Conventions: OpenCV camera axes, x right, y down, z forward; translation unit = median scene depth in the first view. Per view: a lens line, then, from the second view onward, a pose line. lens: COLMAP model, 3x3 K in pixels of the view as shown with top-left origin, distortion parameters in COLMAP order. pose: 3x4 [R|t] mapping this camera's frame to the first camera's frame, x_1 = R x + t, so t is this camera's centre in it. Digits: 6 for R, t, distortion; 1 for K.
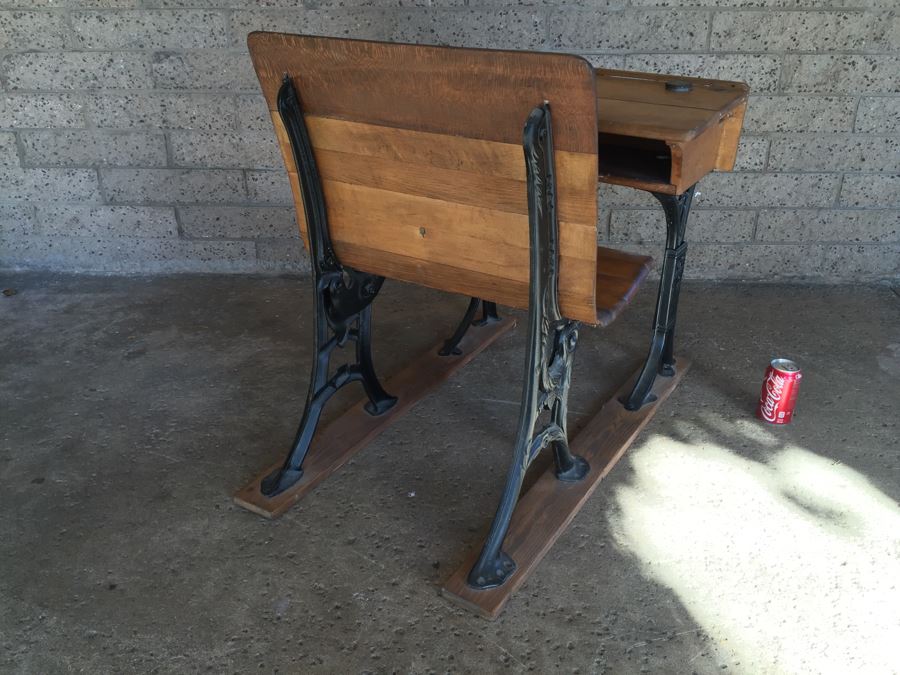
lens RADIAL K [[769.4, 0, 449.1], [0, 769.4, 334.1], [0, 0, 1]] dist [0.094607, -0.136594]
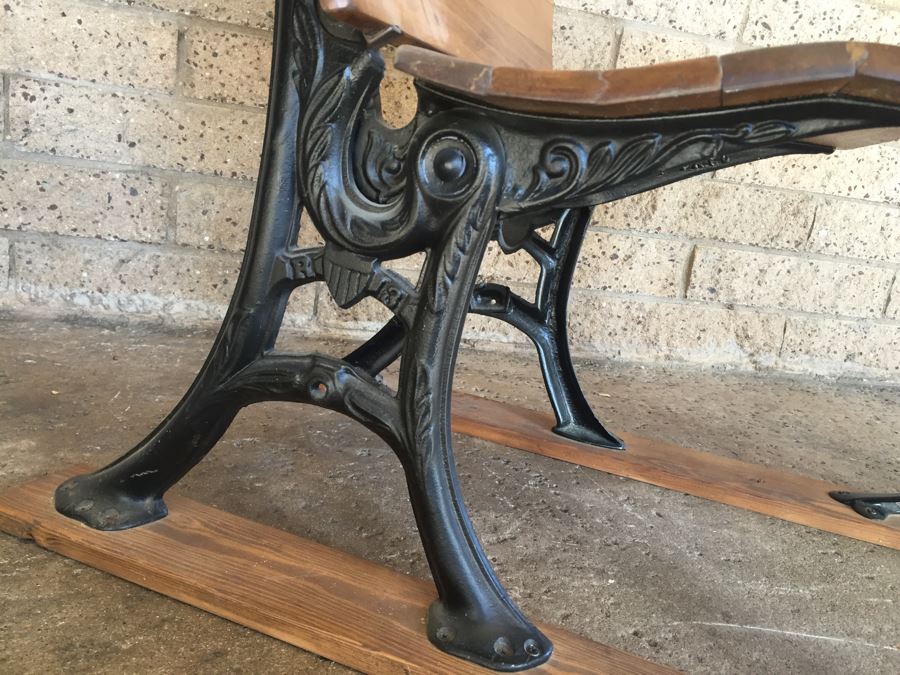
lens RADIAL K [[770.5, 0, 447.7], [0, 770.5, 331.2], [0, 0, 1]] dist [0.105203, -0.157134]
pose [[0.955295, 0.070384, 0.287153, -0.157458], [-0.016059, 0.982169, -0.187315, 0.020051], [-0.295216, 0.174329, 0.939392, 0.591982]]
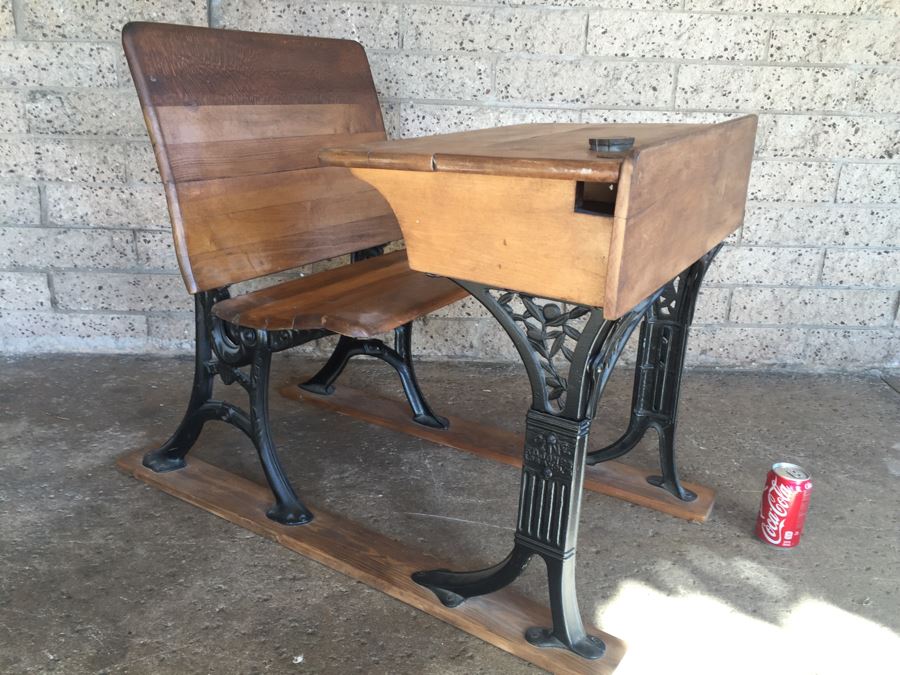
lens RADIAL K [[766.0, 0, 450.0], [0, 766.0, 337.5], [0, 0, 1]] dist [0.098401, -0.144517]
pose [[0.998121, 0.011882, 0.060115, 0.031142], [-0.004918, 0.993389, -0.114691, -0.002122], [-0.061081, 0.114180, 0.991581, 0.183706]]
